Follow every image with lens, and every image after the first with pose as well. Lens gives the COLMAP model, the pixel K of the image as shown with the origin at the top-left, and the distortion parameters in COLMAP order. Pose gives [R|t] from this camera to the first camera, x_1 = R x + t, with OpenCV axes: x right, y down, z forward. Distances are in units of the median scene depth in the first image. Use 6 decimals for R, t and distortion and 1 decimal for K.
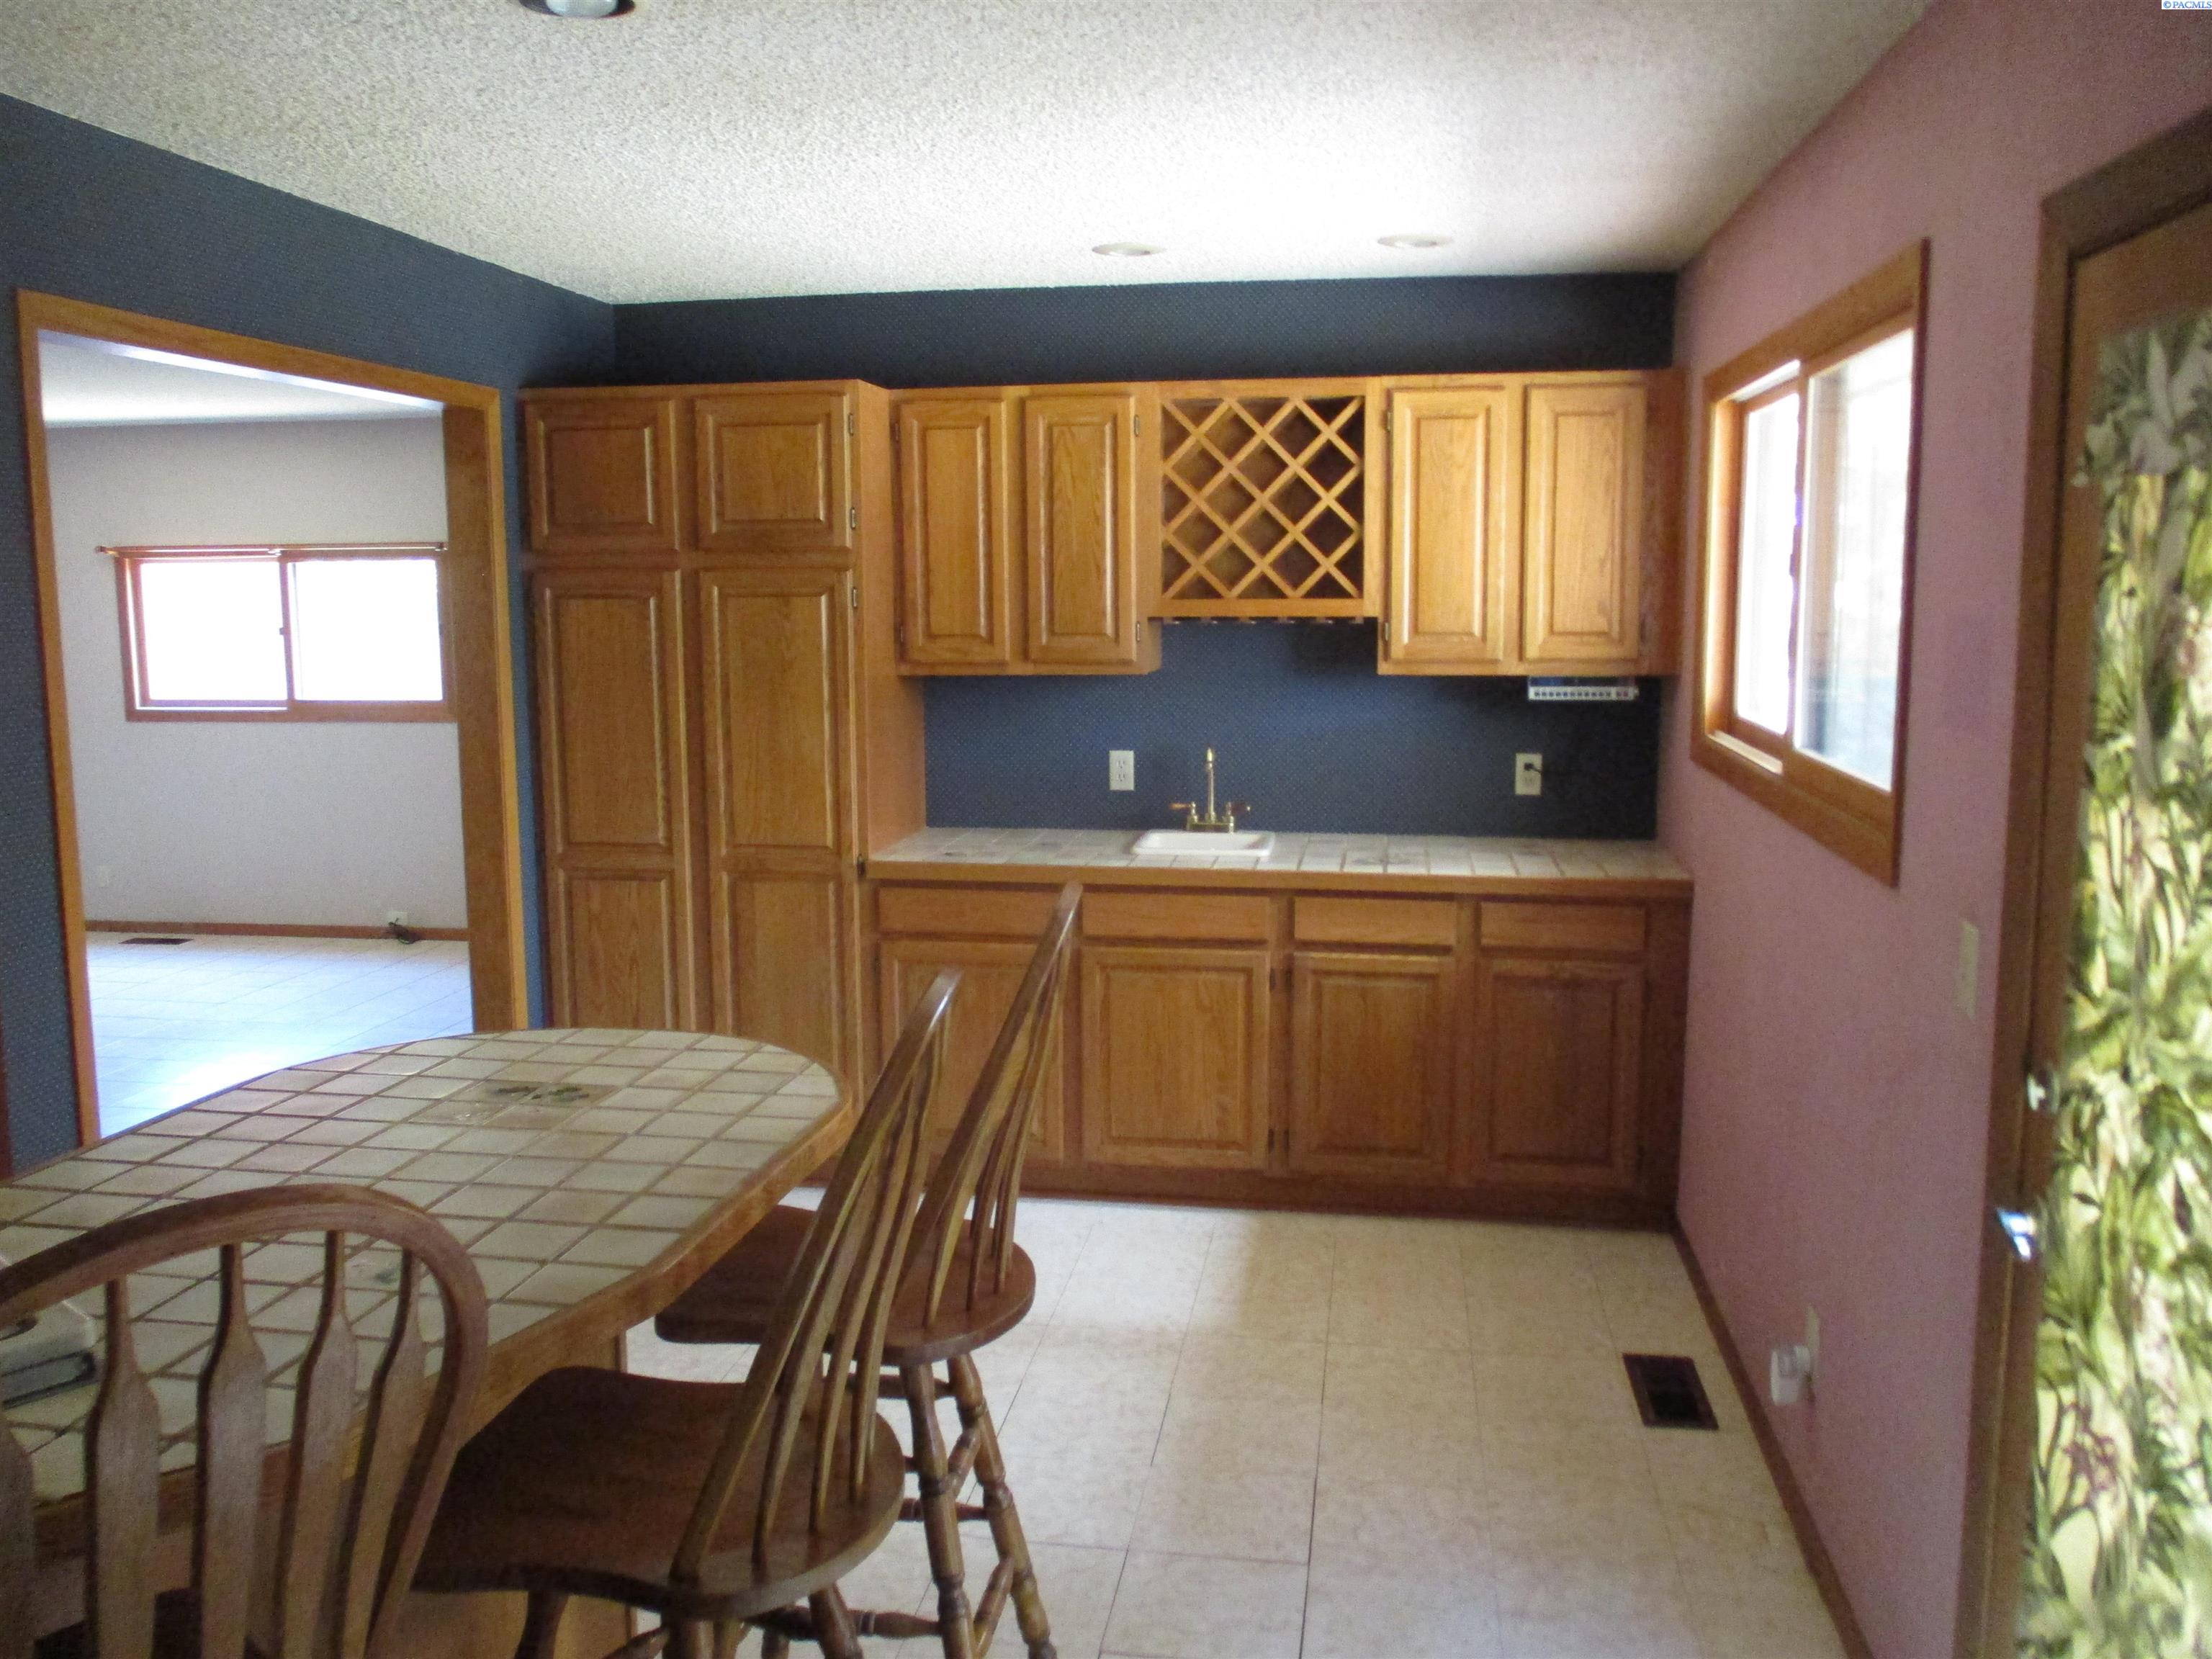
lens RADIAL K [[1884.3, 0, 1099.2], [0, 1884.3, 824.3], [0, 0, 1]] dist [-0.017254, -0.007830]
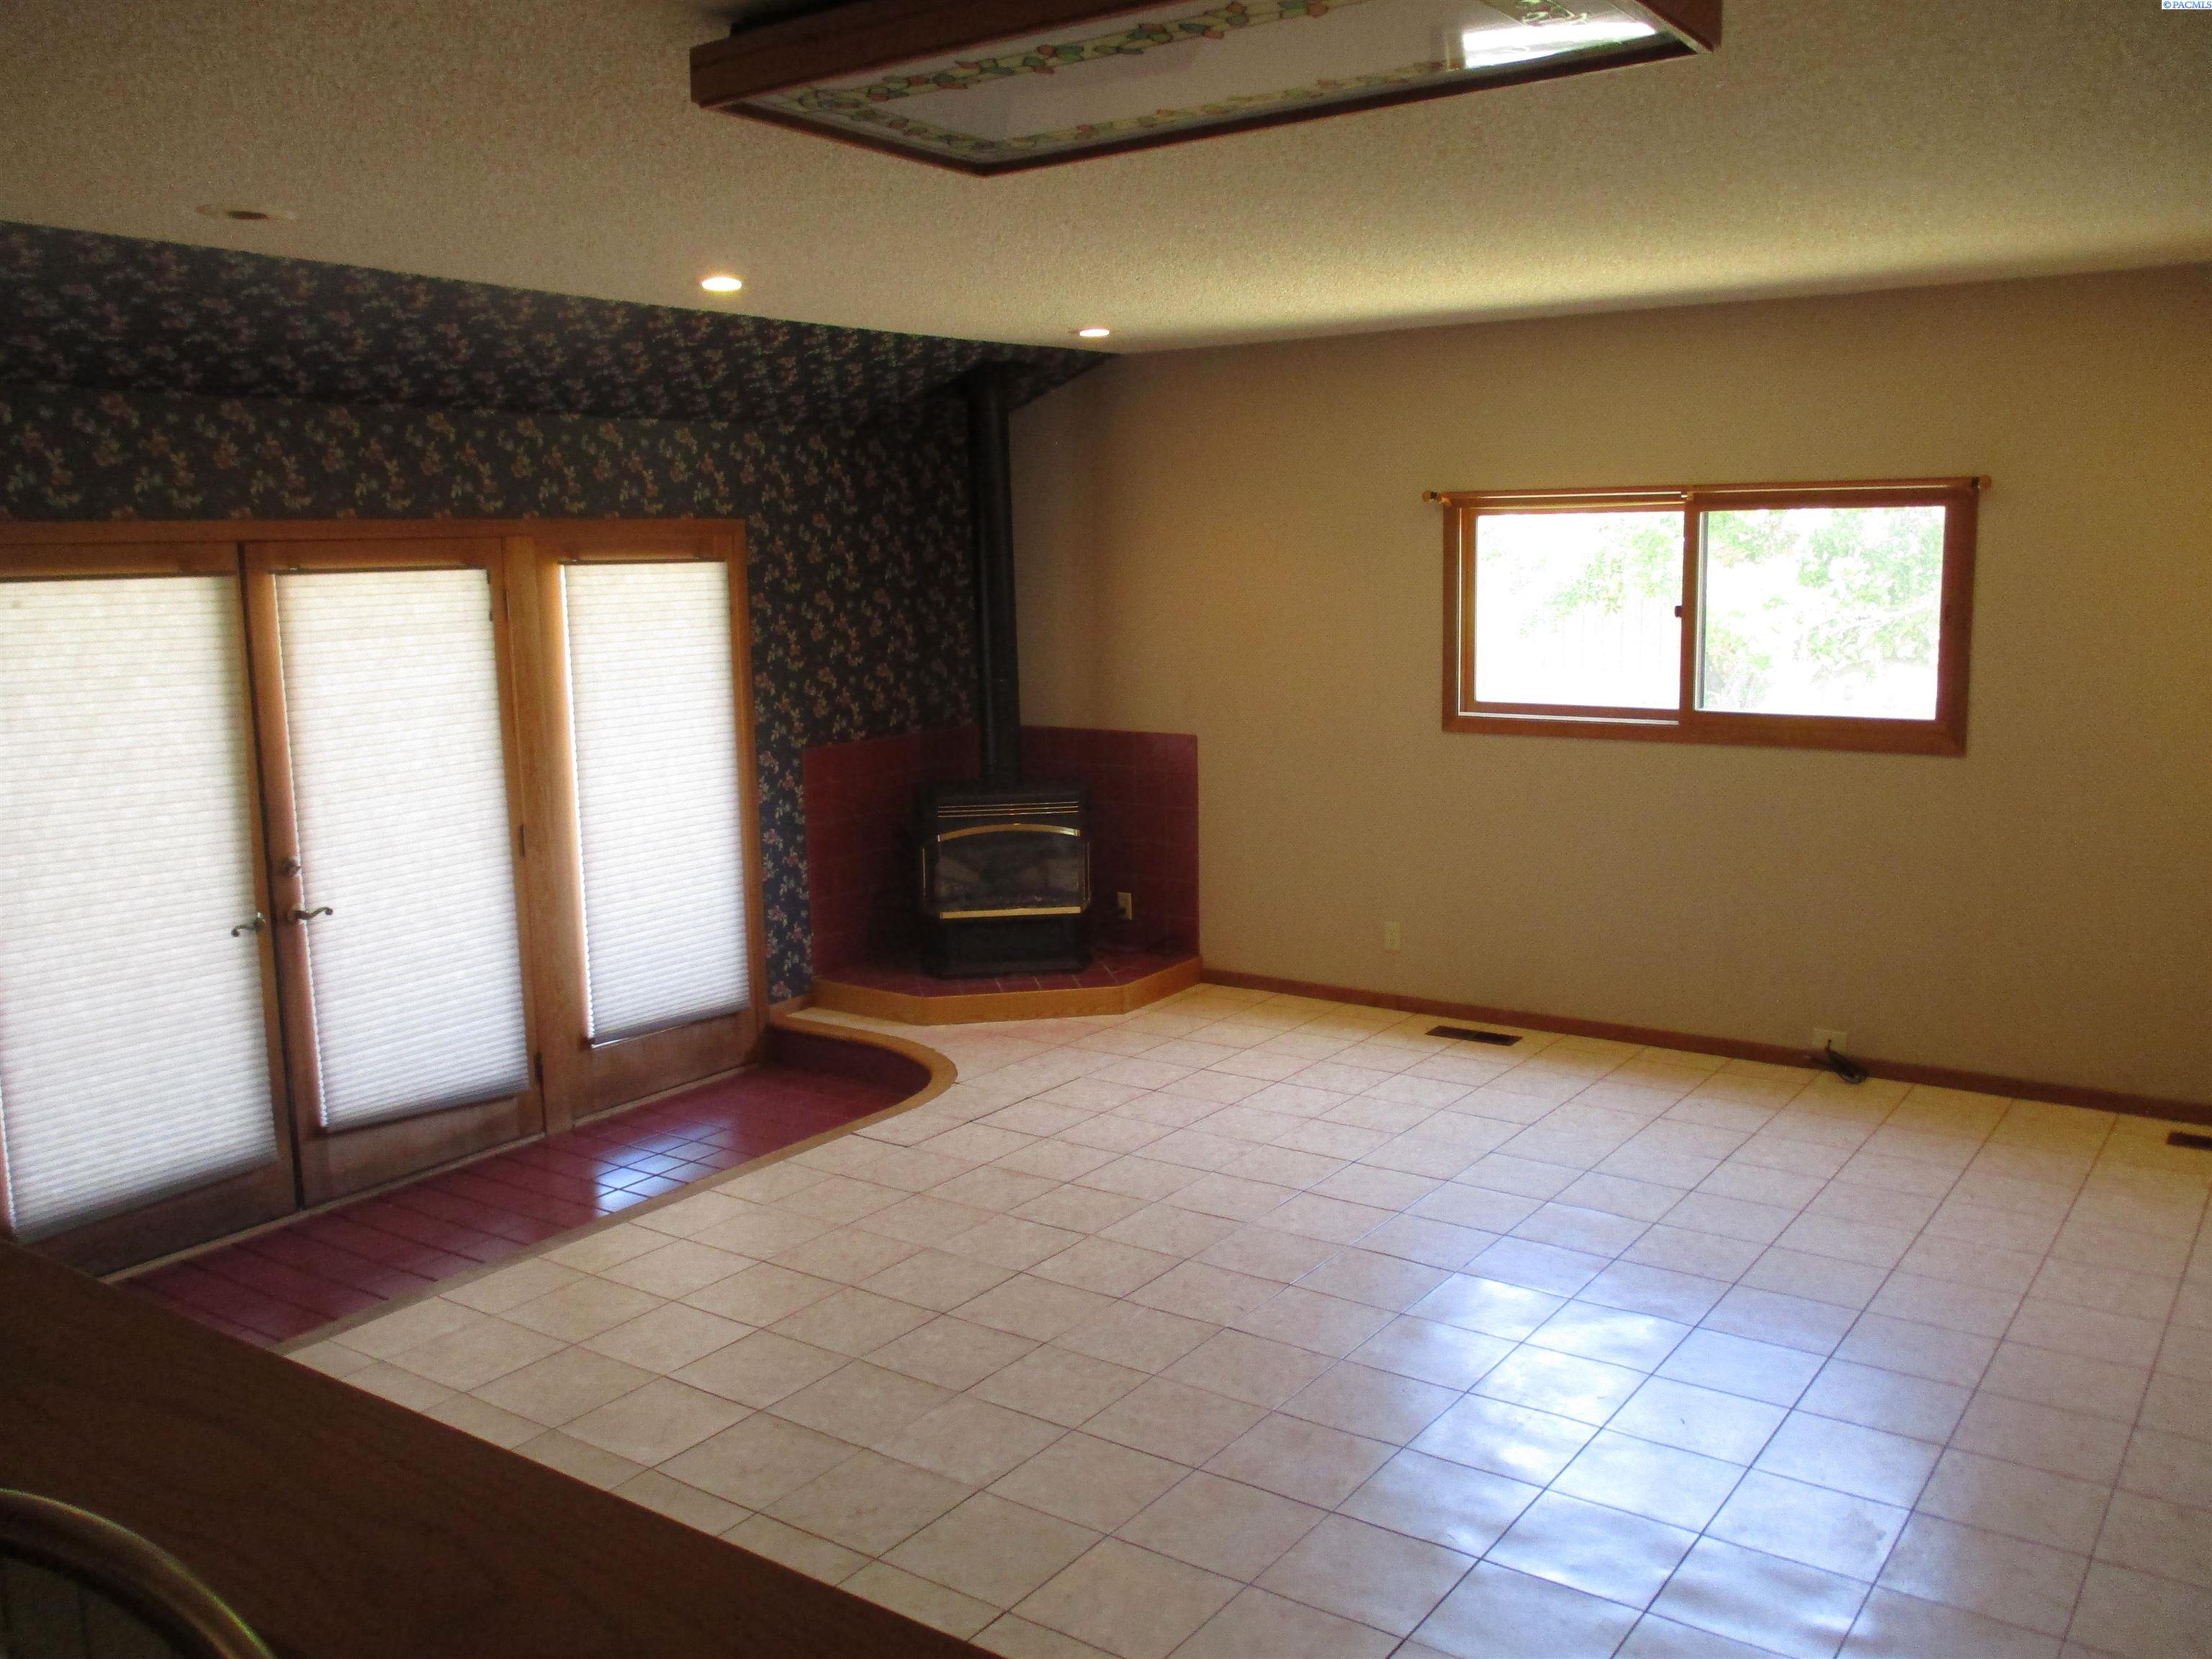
lens RADIAL K [[1884.3, 0, 1105.5], [0, 1884.3, 828.3], [0, 0, 1]] dist [-0.017254, -0.007830]
pose [[0.904513, 0.060852, -0.422082, -0.328849], [-0.052262, 0.998124, 0.031904, -0.033892], [0.423232, -0.006799, 0.905996, 0.279215]]
